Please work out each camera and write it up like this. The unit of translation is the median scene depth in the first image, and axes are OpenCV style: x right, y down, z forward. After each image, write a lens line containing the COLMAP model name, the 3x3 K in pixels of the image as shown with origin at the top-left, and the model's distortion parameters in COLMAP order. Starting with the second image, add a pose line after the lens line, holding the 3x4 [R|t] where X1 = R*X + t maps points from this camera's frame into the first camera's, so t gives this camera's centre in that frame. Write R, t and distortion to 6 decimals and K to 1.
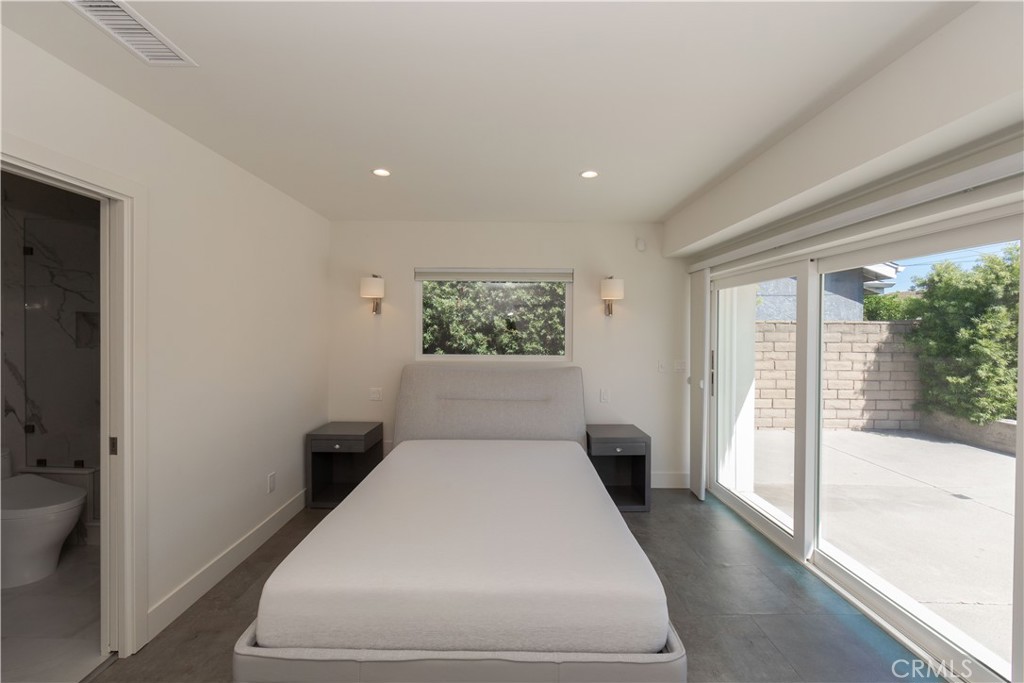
lens RADIAL K [[405.6, 0, 512.0], [0, 405.6, 341.5], [0, 0, 1]] dist [0.001601, -0.000168]
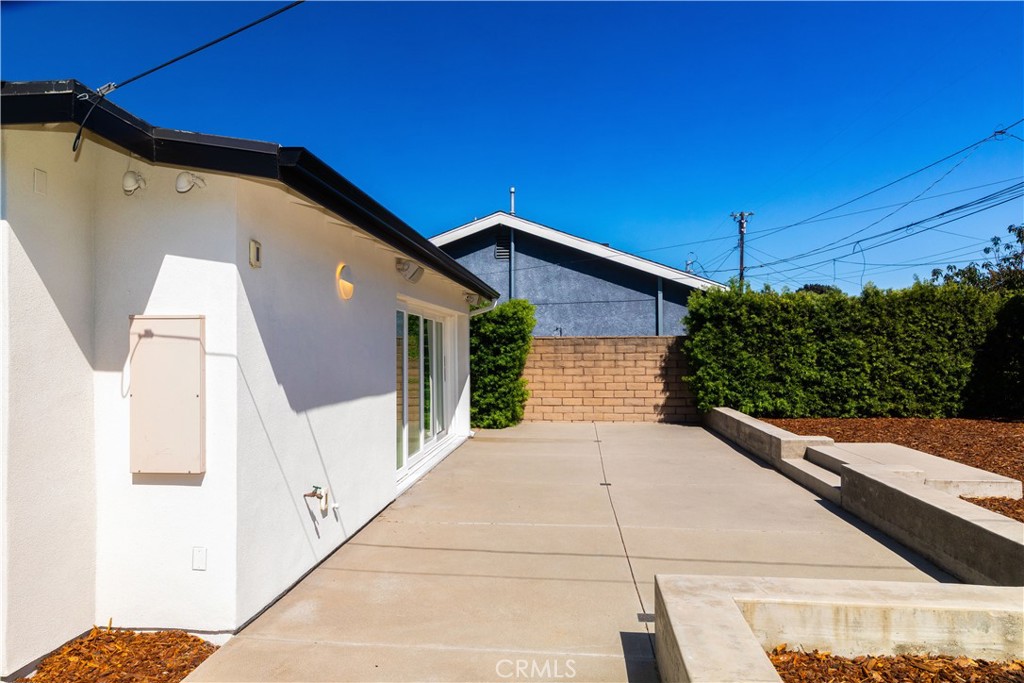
lens RADIAL K [[676.4, 0, 512.0], [0, 676.4, 341.5], [0, 0, 1]] dist [0.004209, 0.003464]
pose [[0.993838, -0.017208, -0.109498, 0.658163], [0.013092, 0.999185, -0.038195, 0.042616], [0.110066, 0.036526, 0.993253, -1.133138]]
